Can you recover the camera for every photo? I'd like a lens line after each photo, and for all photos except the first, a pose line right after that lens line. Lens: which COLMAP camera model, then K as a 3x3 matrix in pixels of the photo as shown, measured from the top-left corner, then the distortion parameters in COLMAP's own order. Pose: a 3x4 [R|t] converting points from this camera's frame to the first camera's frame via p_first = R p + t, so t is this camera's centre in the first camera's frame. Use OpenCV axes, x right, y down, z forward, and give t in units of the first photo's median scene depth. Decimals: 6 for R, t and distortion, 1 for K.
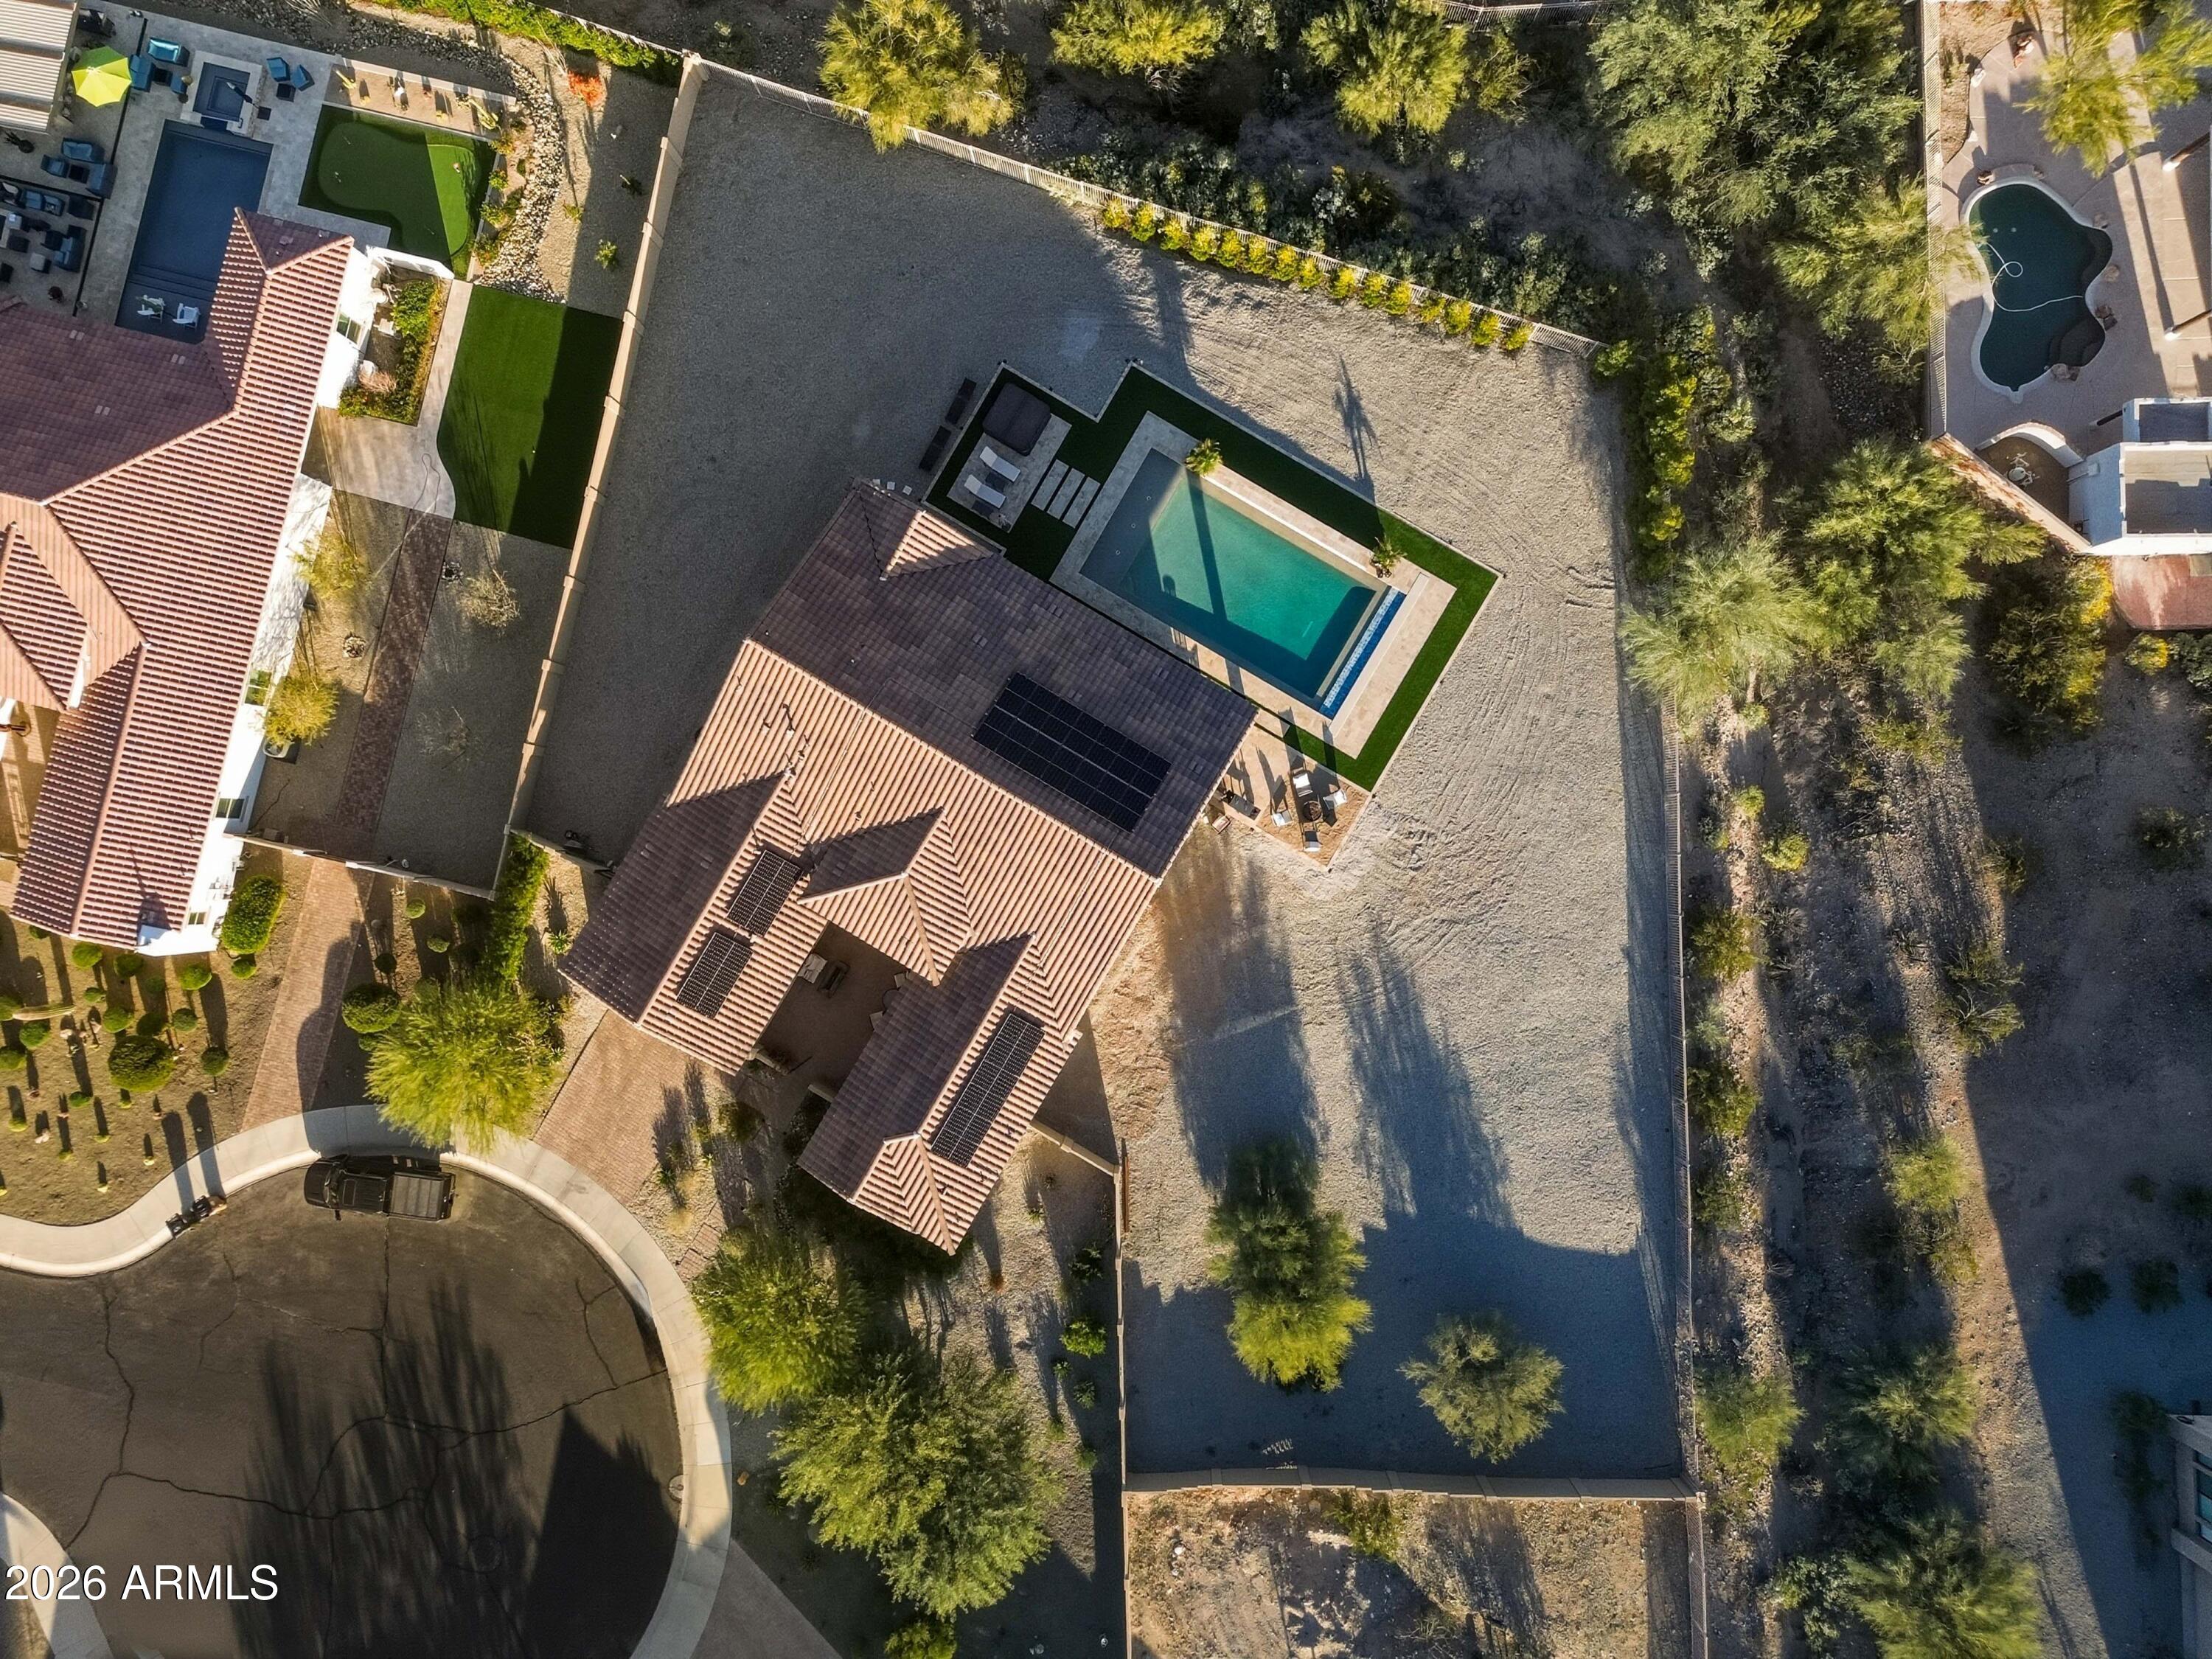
lens RADIAL K [[1529.4, 0, 1106.0], [0, 1529.4, 829.5], [0, 0, 1]] dist [0.003042, 0.000639]
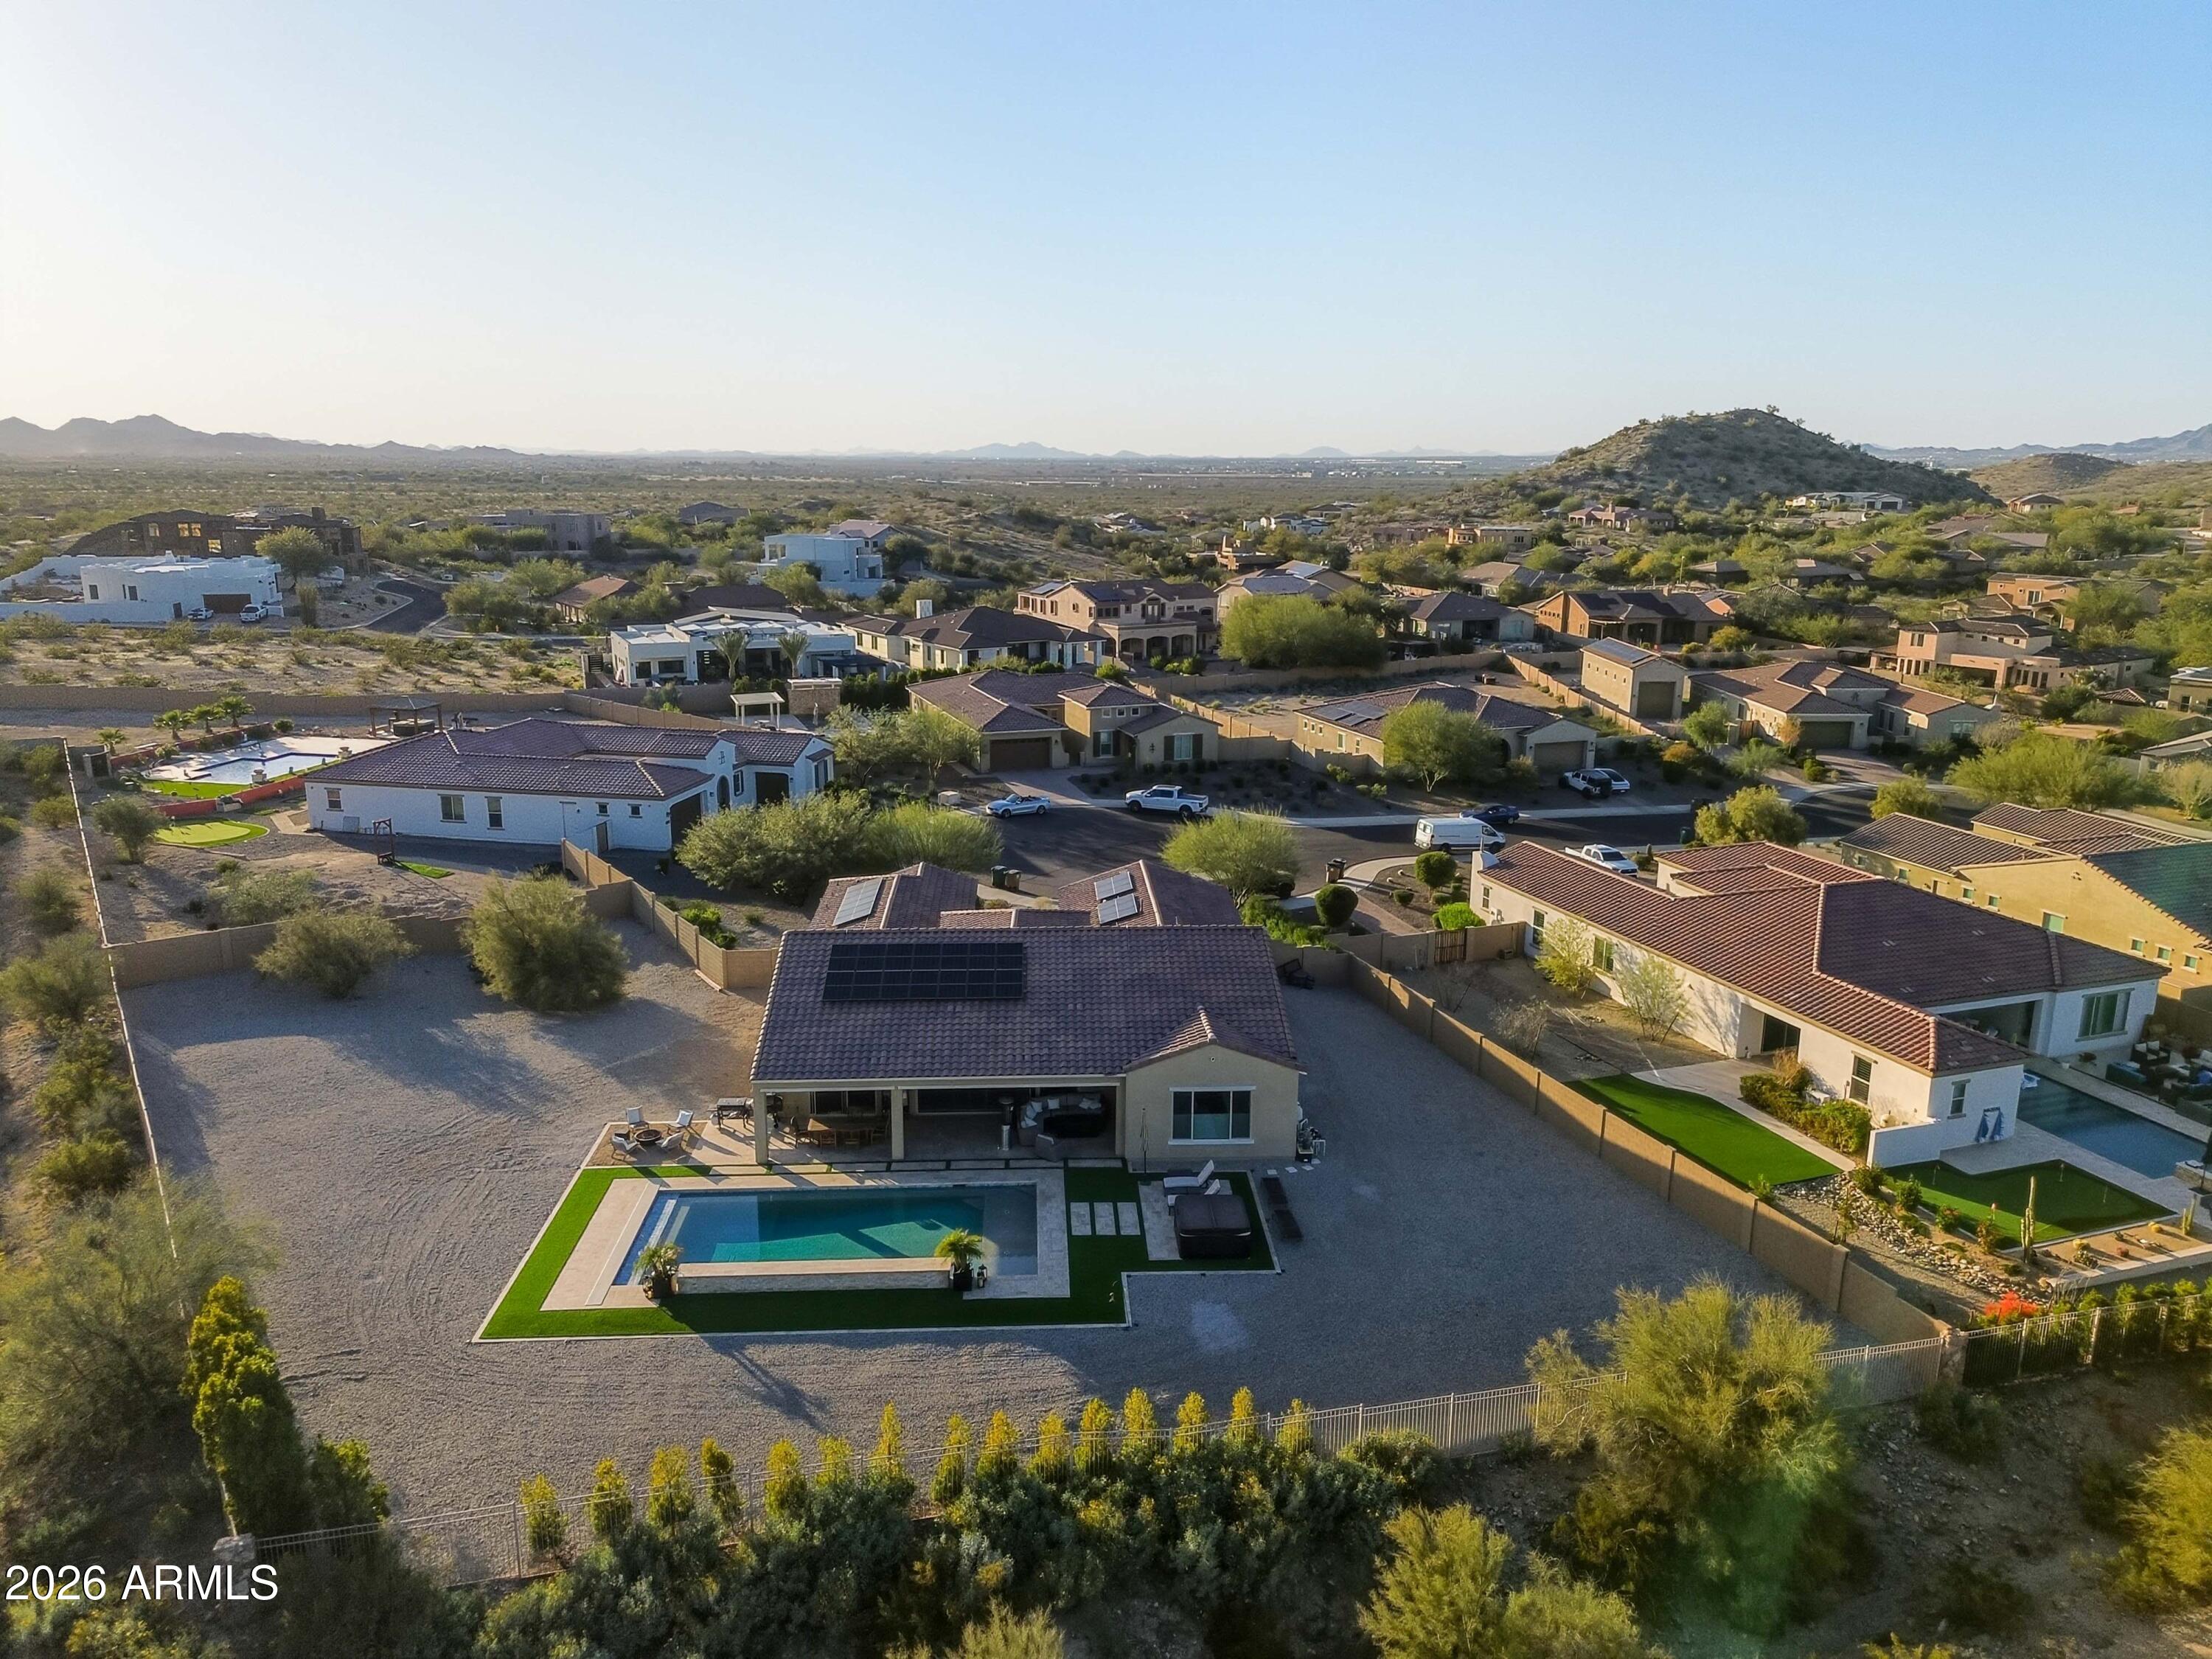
lens RADIAL K [[1529.4, 0, 1106.0], [0, 1529.4, 829.5], [0, 0, 1]] dist [0.003042, 0.000639]
pose [[-0.837422, 0.133931, -0.529893, 0.344898], [-0.546533, -0.196112, 0.814151, -0.793580], [0.005121, 0.971392, 0.237426, 0.634605]]
